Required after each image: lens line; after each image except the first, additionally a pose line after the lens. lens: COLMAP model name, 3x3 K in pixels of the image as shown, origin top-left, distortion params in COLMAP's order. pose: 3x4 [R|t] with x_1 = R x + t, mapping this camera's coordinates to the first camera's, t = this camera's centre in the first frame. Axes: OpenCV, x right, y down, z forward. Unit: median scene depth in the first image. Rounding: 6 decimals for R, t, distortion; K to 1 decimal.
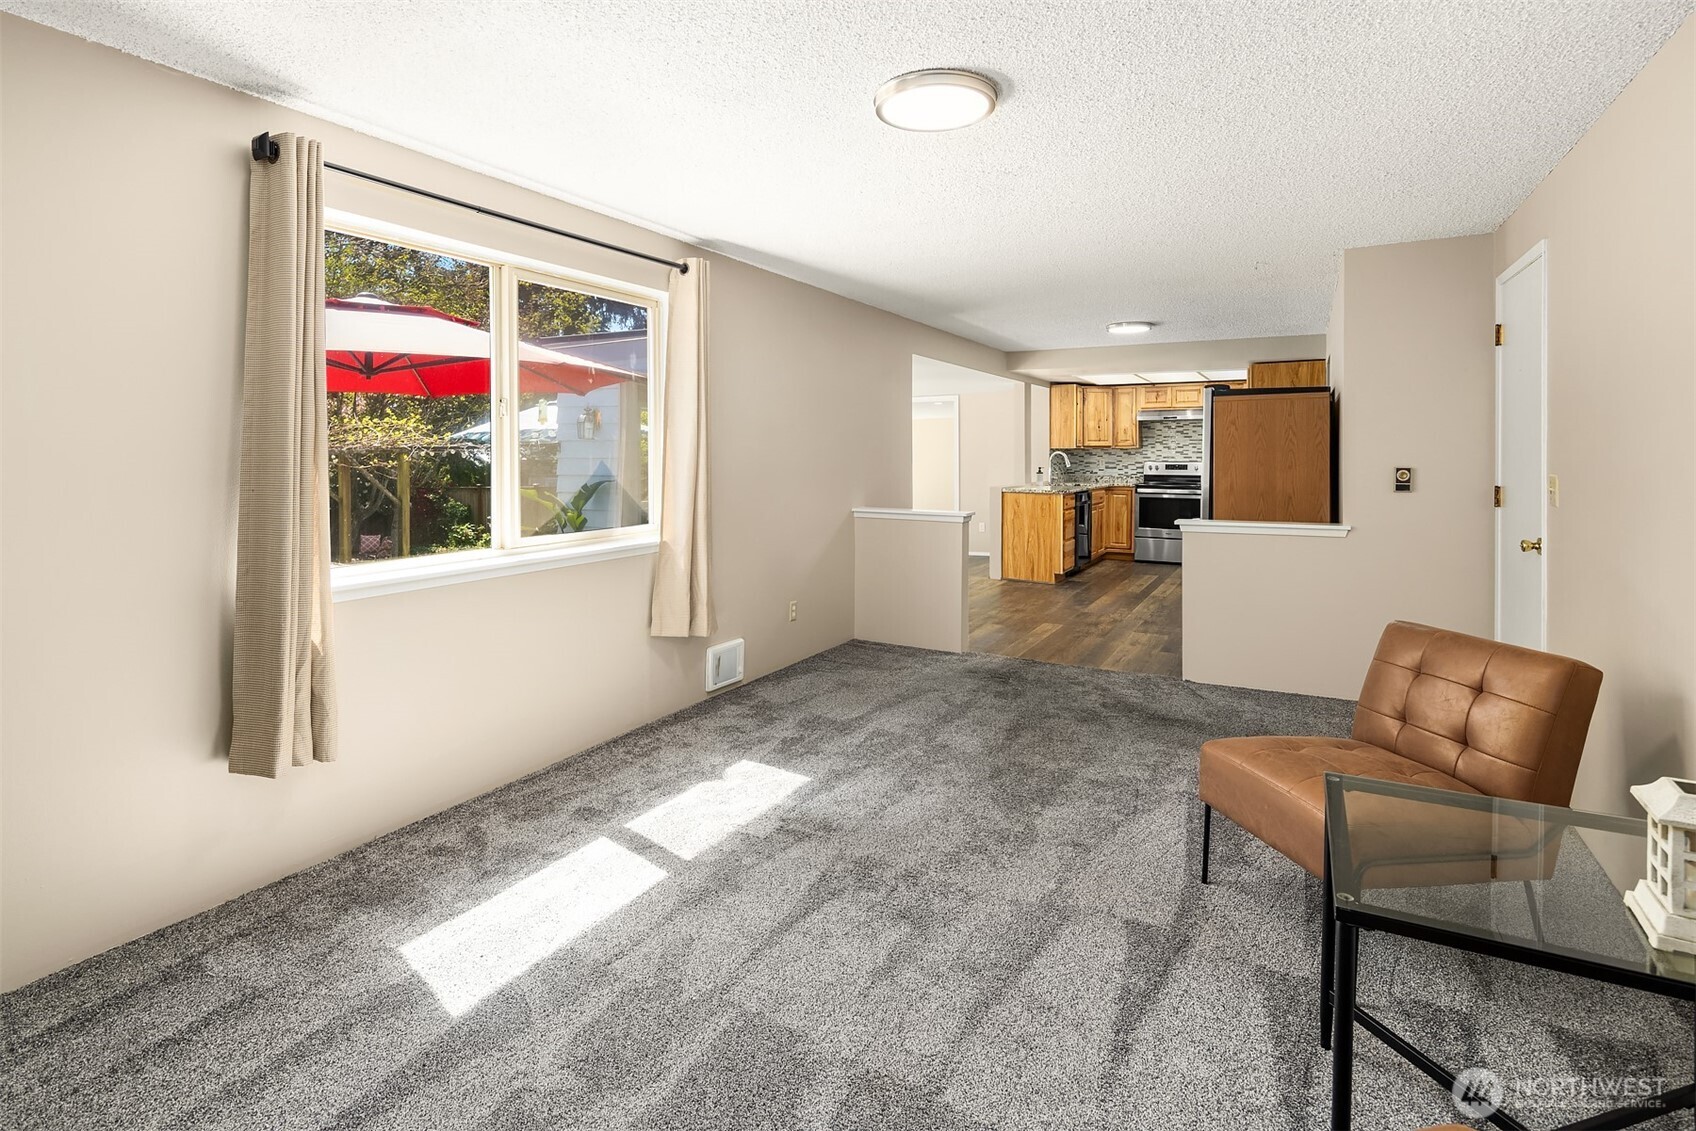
lens RADIAL K [[843.7, 0, 847.7], [0, 843.7, 459.1], [0, 0, 1]] dist [0.000662, -0.000012]
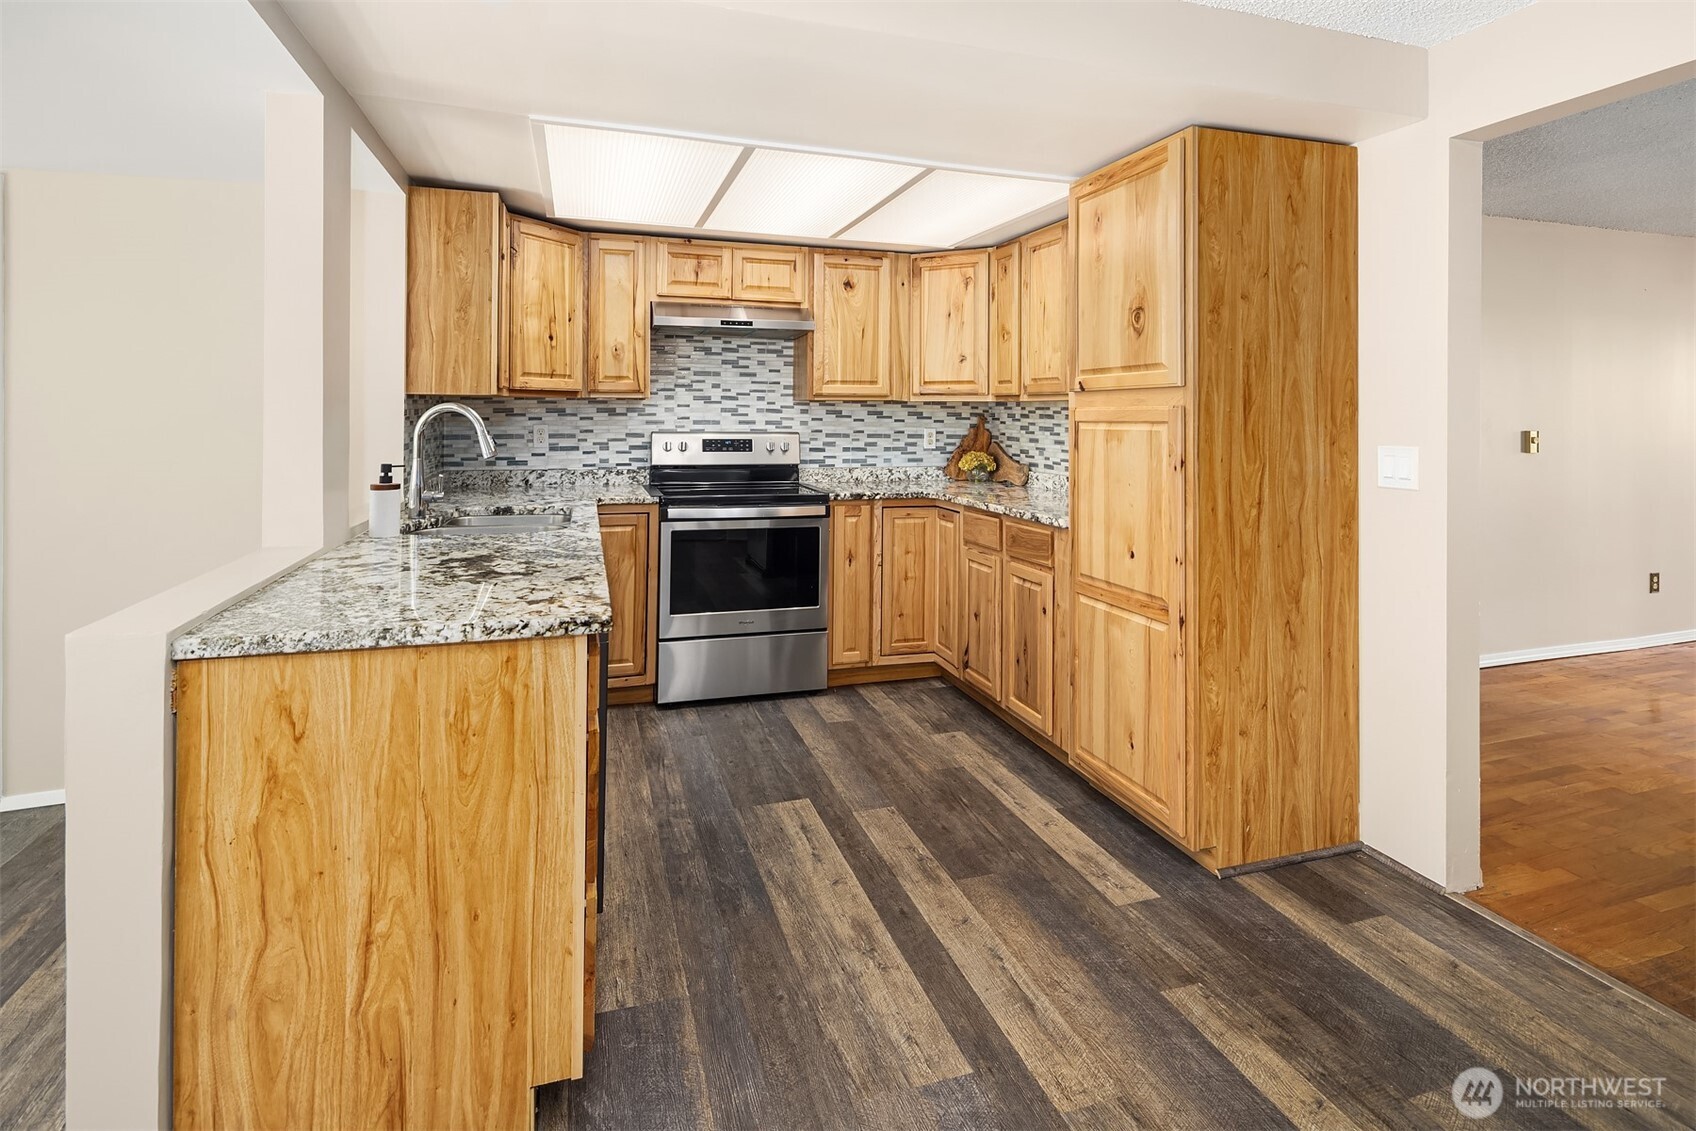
lens RADIAL K [[838.2, 0, 848.0], [0, 838.2, 411.7], [0, 0, 1]] dist [-0.001610, -0.000397]
pose [[0.692900, 0.009669, 0.720969, 0.130051], [-0.004033, 0.999946, -0.009534, -0.003653], [-0.721022, 0.003698, 0.692902, 0.664415]]
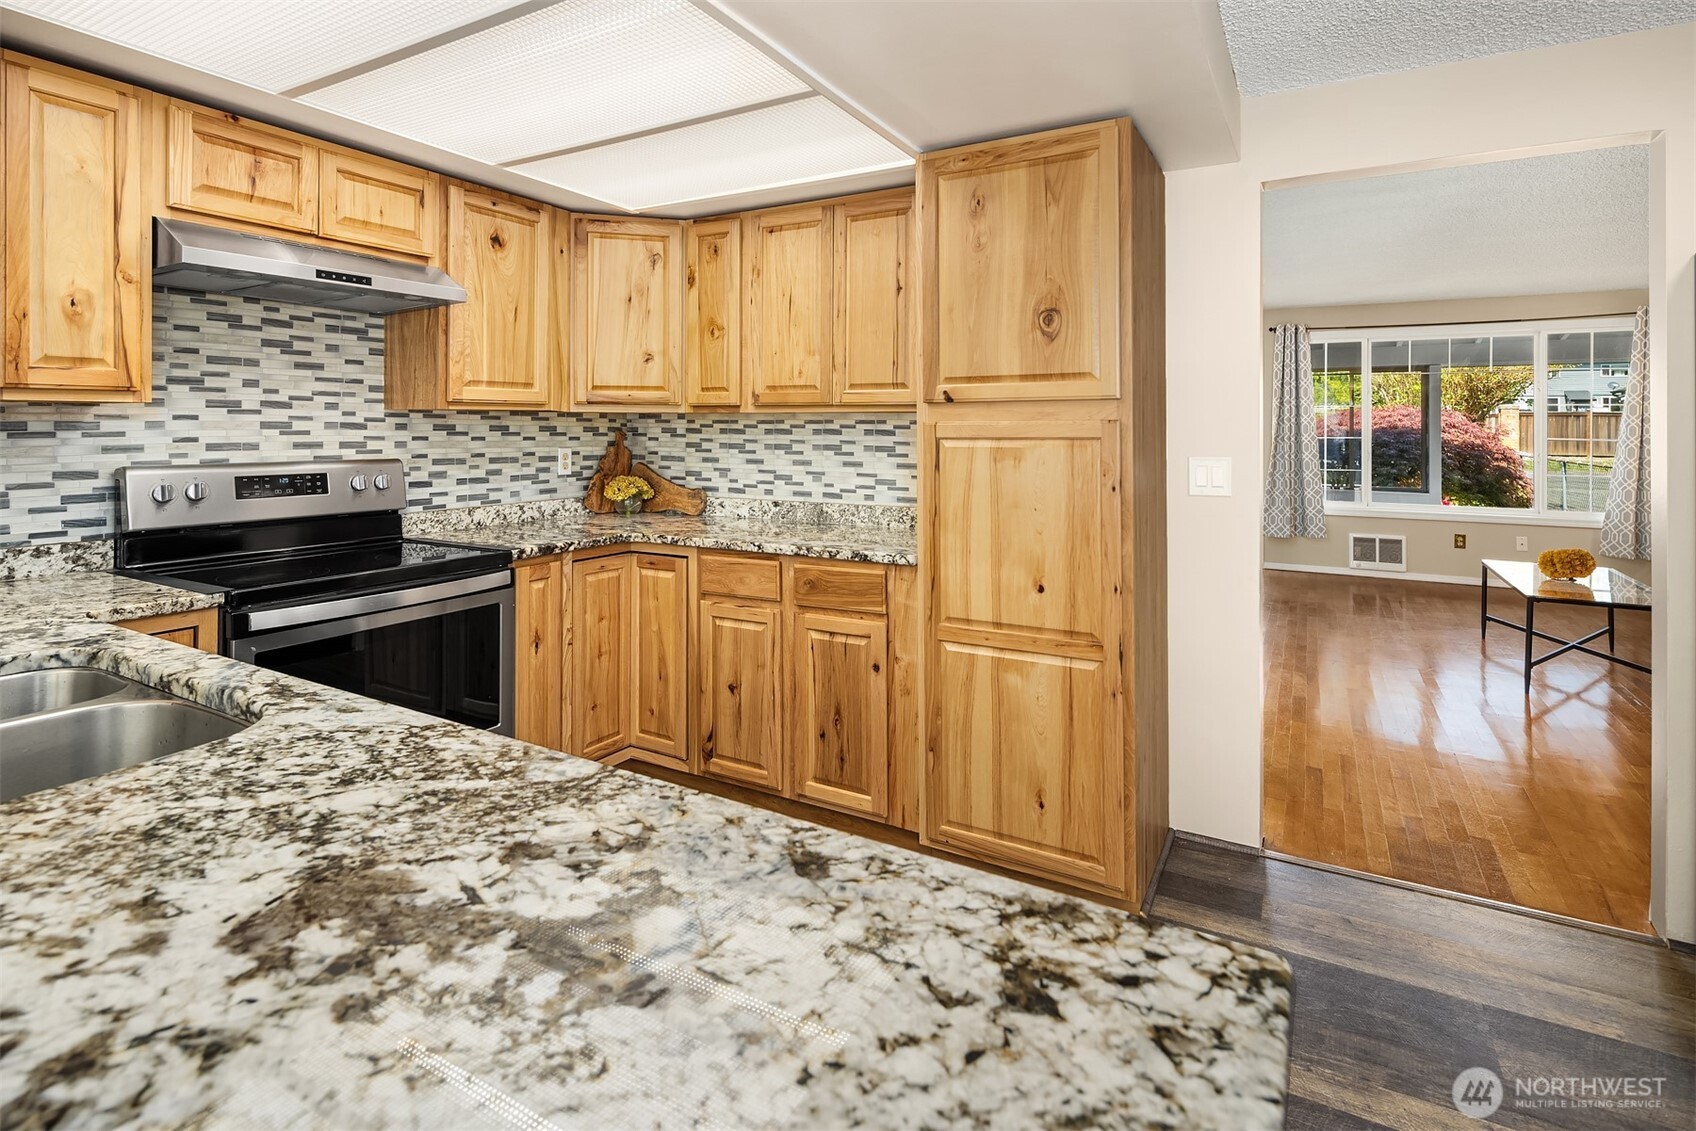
lens RADIAL K [[835.1, 0, 846.7], [0, 835.1, 426.4], [0, 0, 1]] dist [0.002102, -0.000051]
pose [[0.021022, 0.004595, 0.999768, 0.148696], [0.005482, 0.999974, -0.004712, -0.005730], [-0.999764, 0.005579, 0.020996, 0.825723]]
